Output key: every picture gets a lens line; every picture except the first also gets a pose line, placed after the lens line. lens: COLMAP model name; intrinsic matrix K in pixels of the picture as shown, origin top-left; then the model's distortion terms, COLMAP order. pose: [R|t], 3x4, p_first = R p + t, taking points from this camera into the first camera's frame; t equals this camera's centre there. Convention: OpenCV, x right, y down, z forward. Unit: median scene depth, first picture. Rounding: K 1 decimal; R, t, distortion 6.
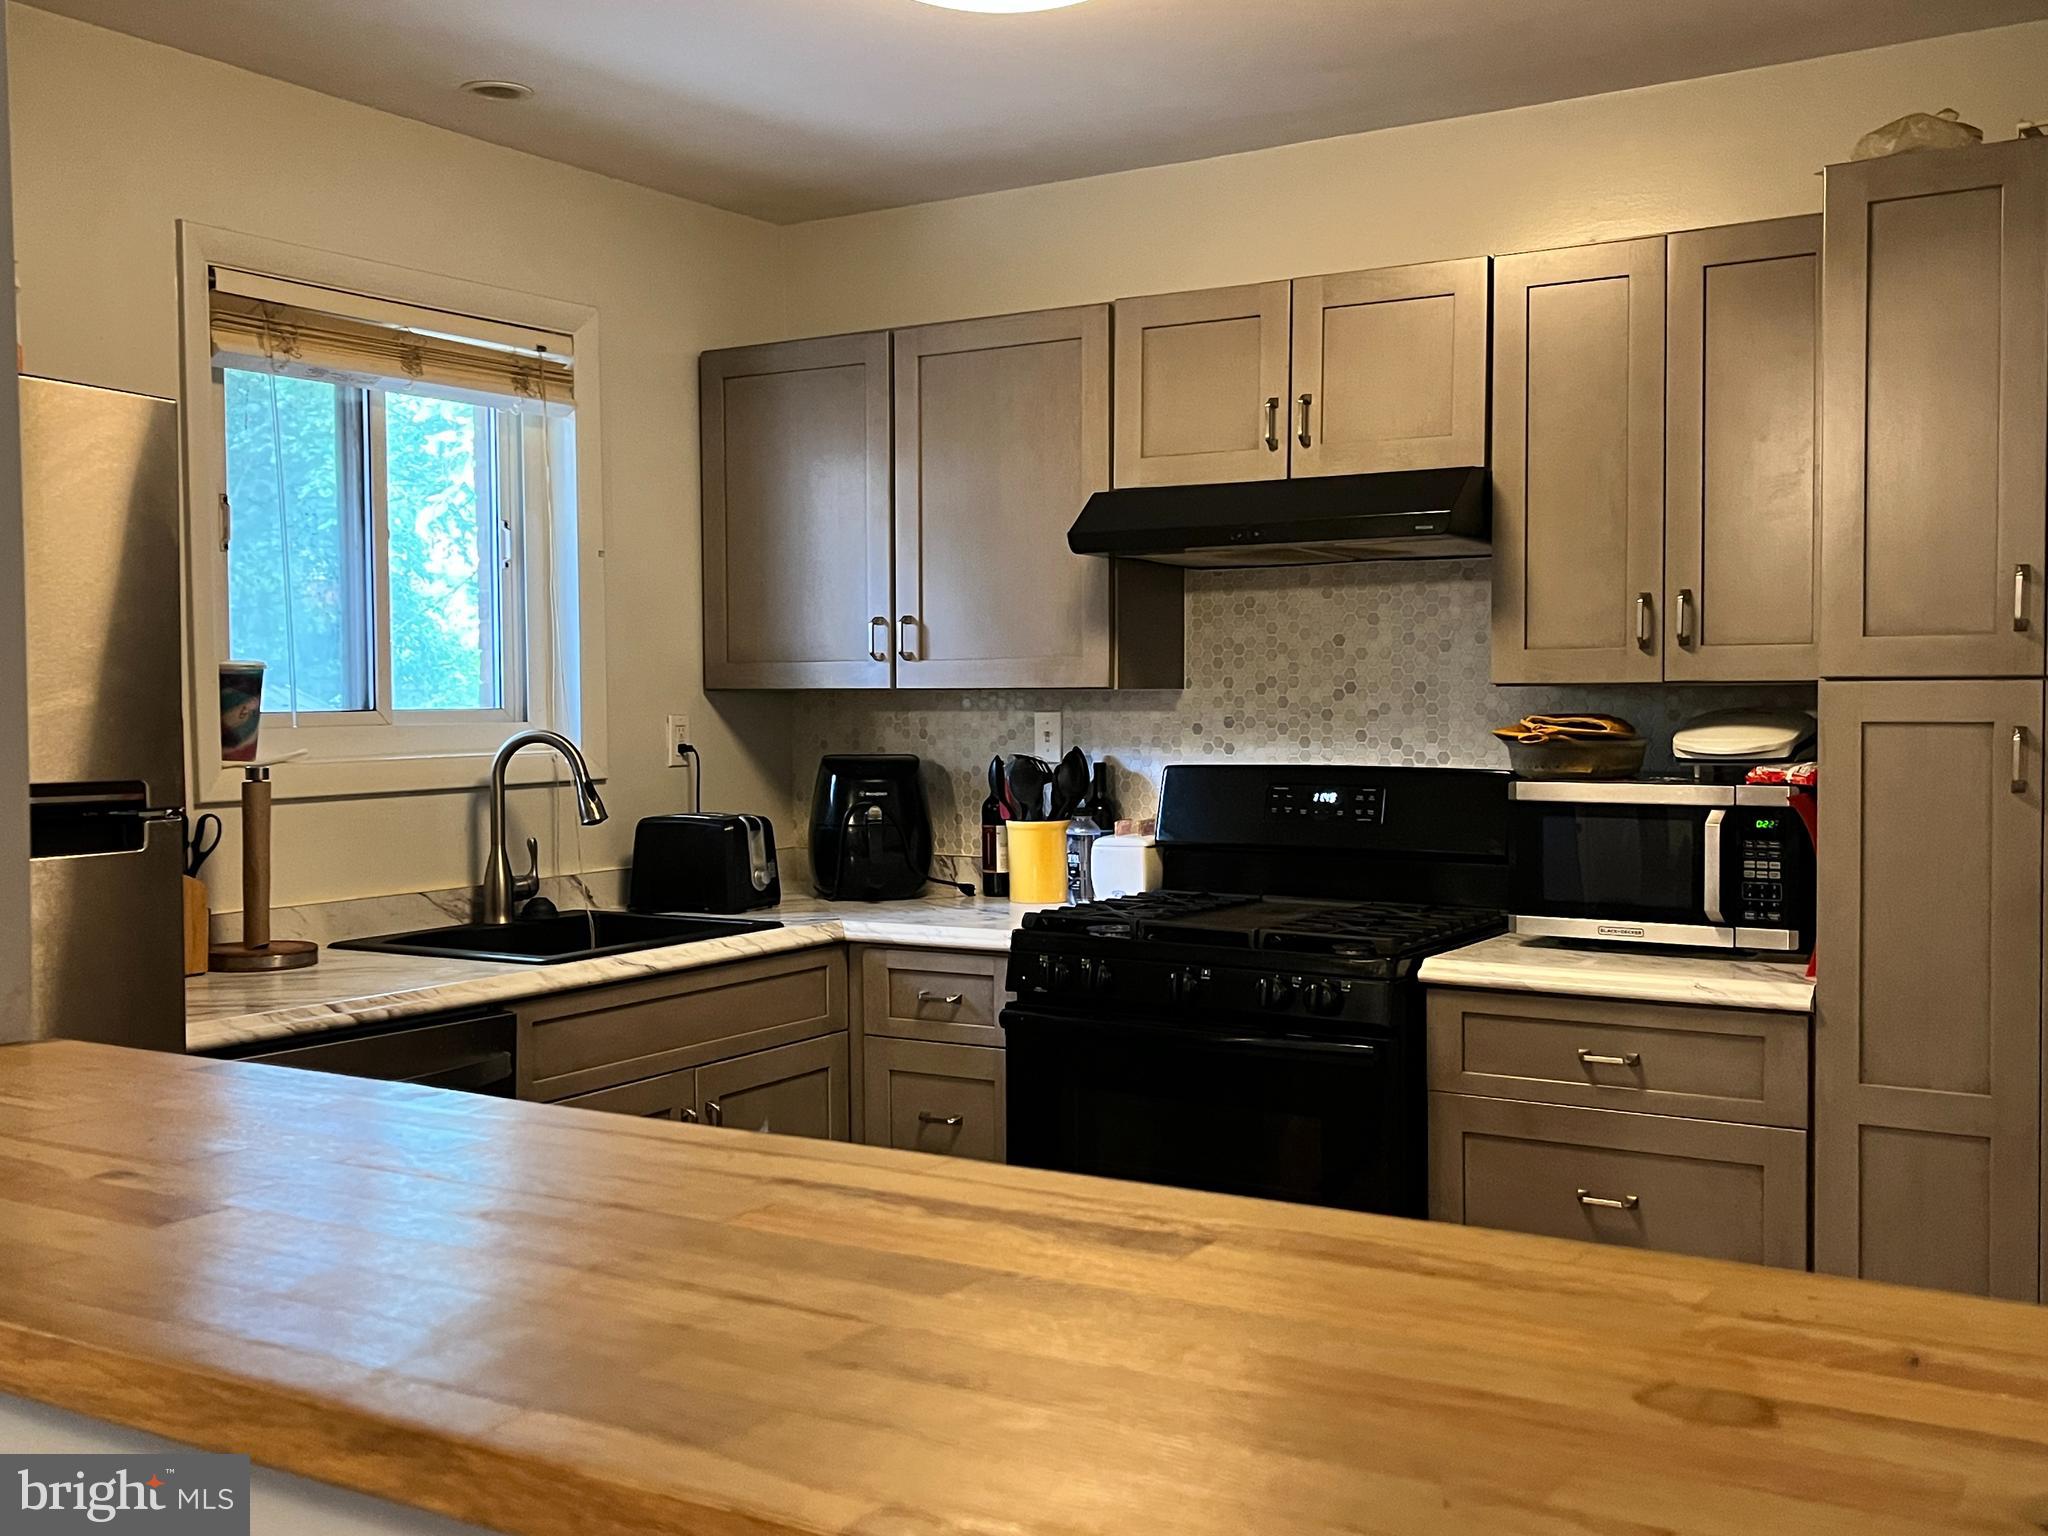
lens RADIAL K [[2053.1, 0, 1024.0], [0, 2053.1, 768.0], [0, 0, 1]] dist [0.104636, -0.175588]
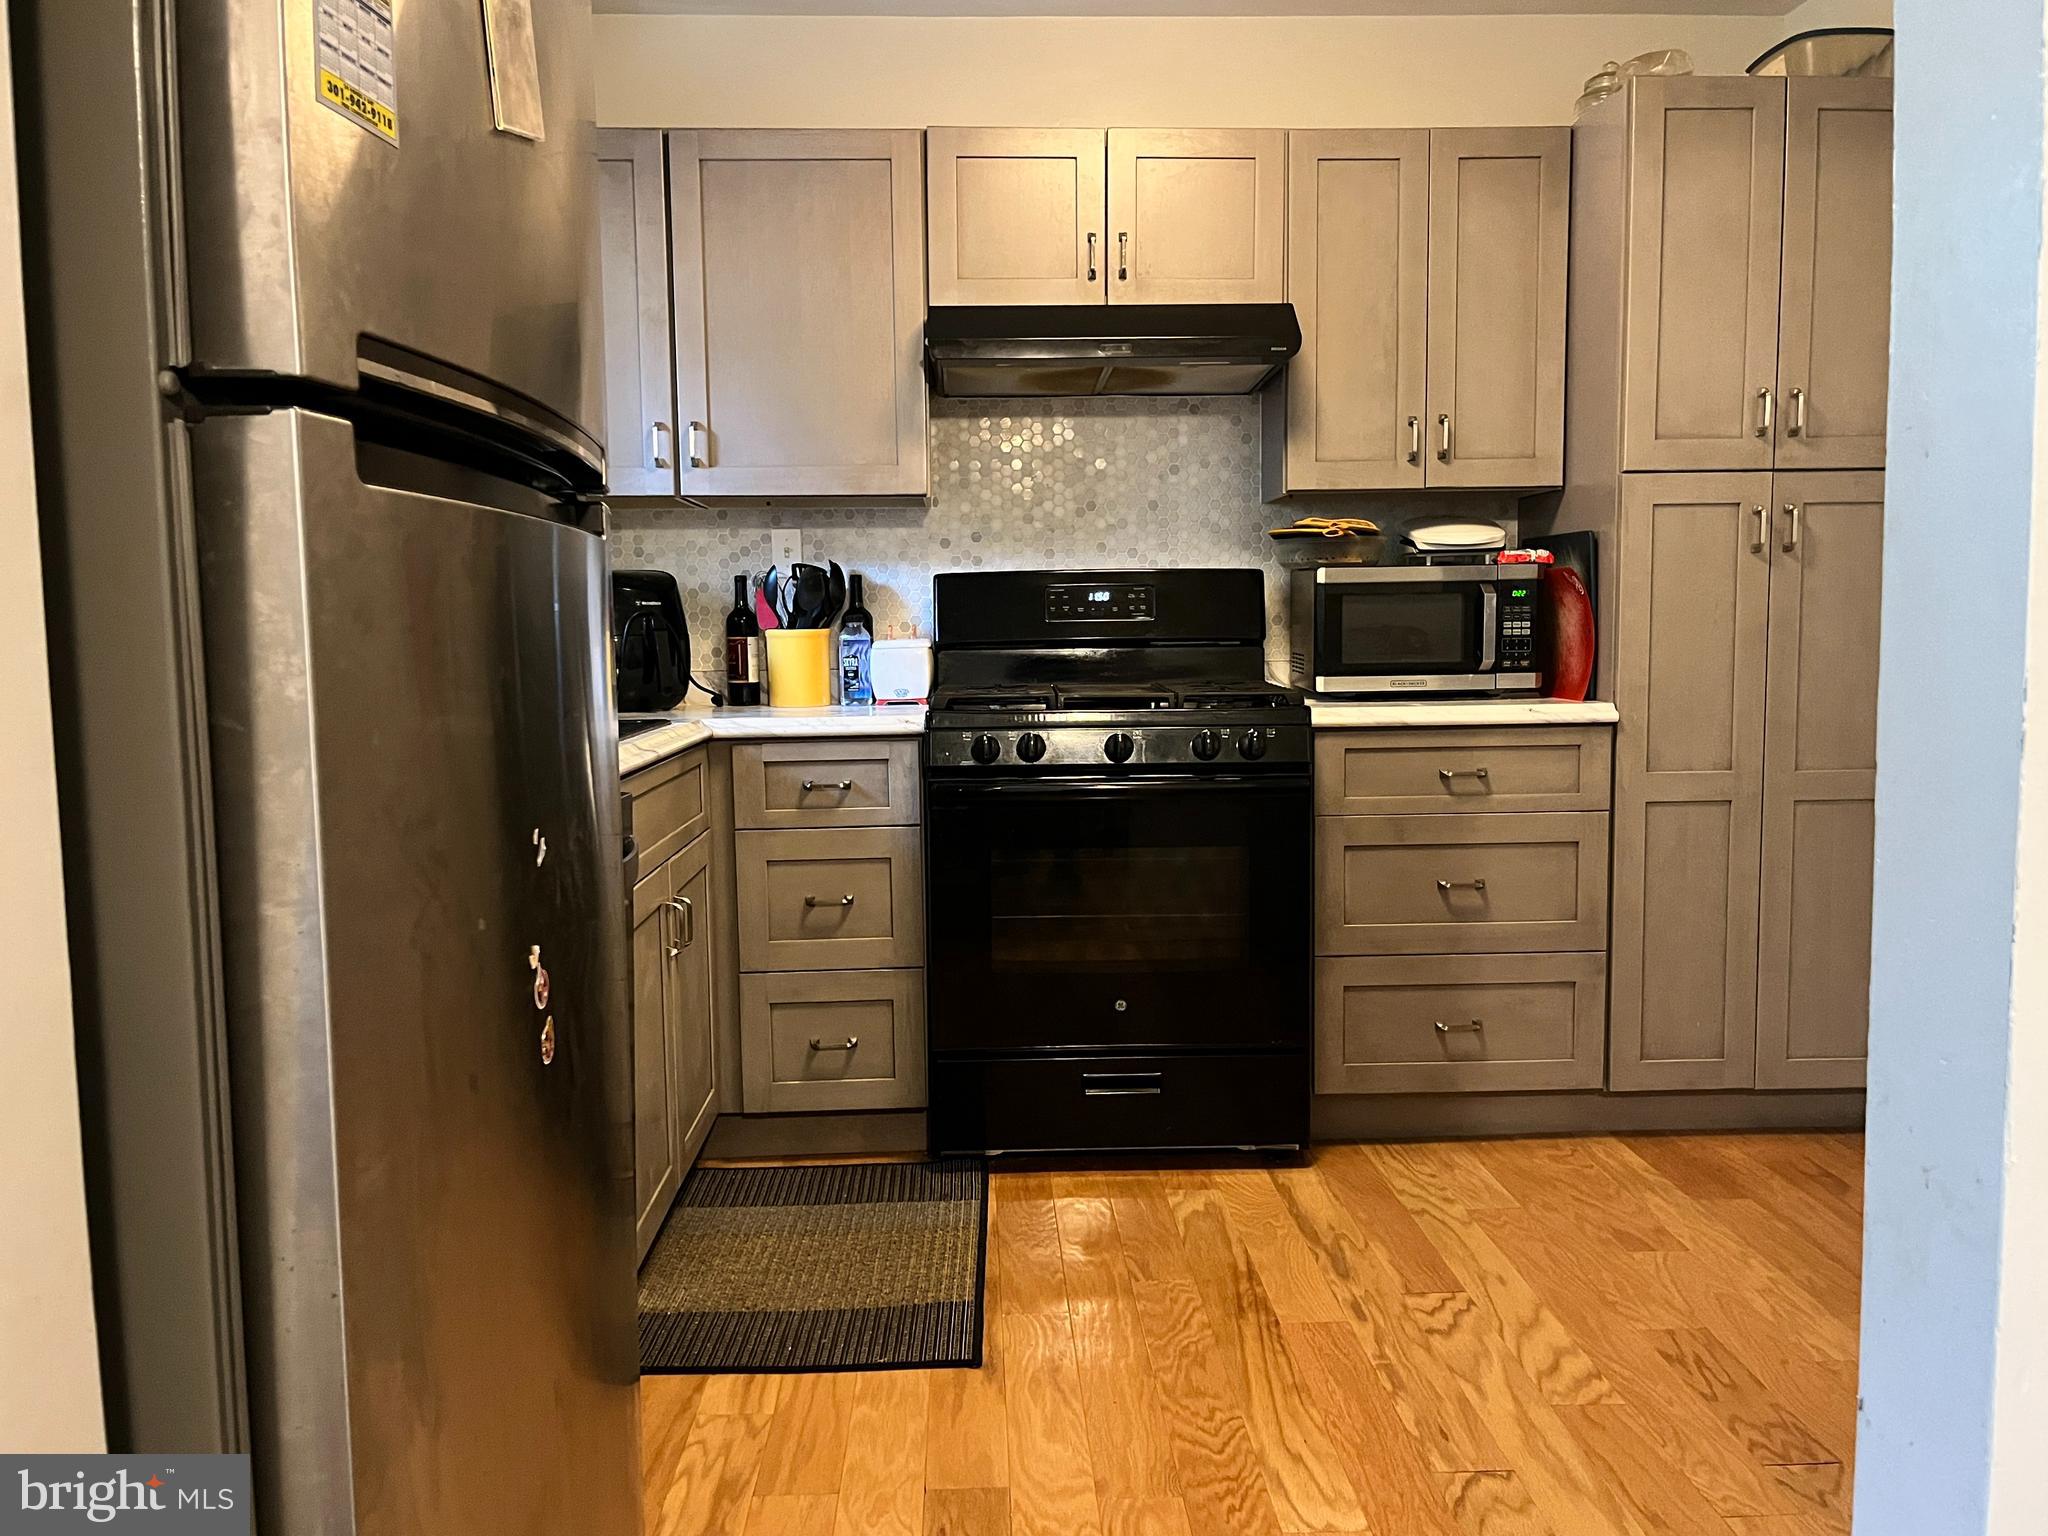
lens RADIAL K [[1617.4, 0, 1033.4], [0, 1617.4, 771.5], [0, 0, 1]] dist [0.065501, -0.079787]
pose [[0.822797, -0.054940, 0.565674, -0.398192], [0.028814, 0.998069, 0.055026, 0.060350], [-0.567605, -0.028976, 0.822791, 0.258878]]
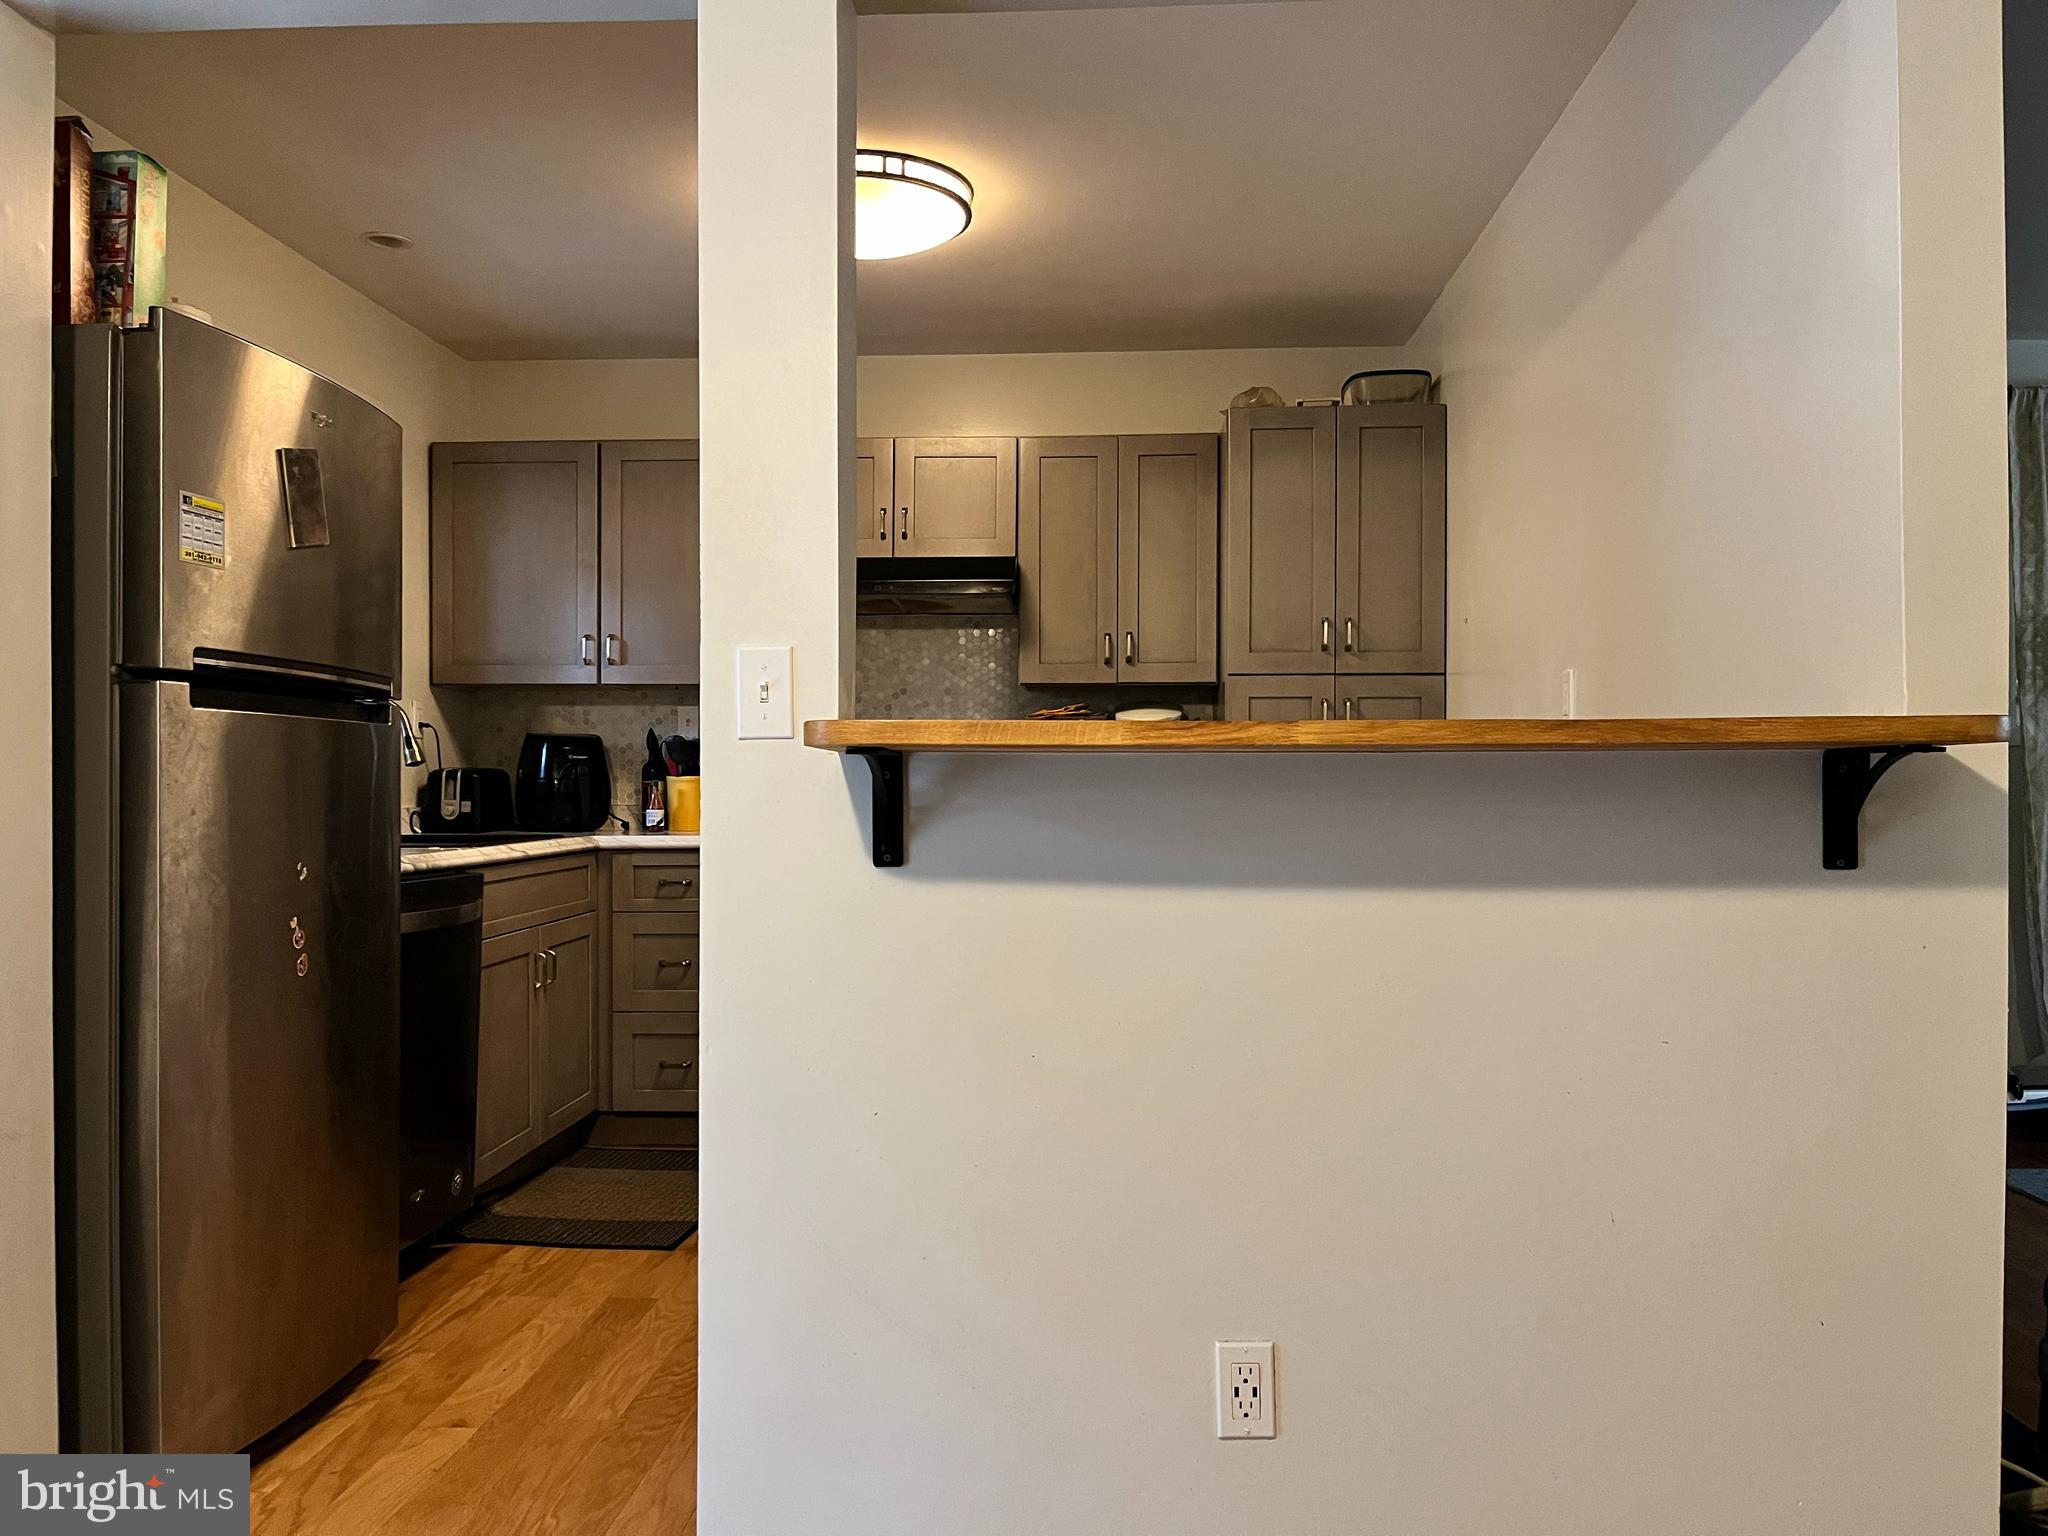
lens RADIAL K [[1546.8, 0, 1022.2], [0, 1546.8, 780.8], [0, 0, 1]] dist [0.088925, -0.133546]
pose [[0.875729, 0.007615, 0.482743, -0.352995], [0.011709, 0.999247, -0.037003, 0.078944], [-0.482661, 0.038057, 0.874980, -0.118457]]
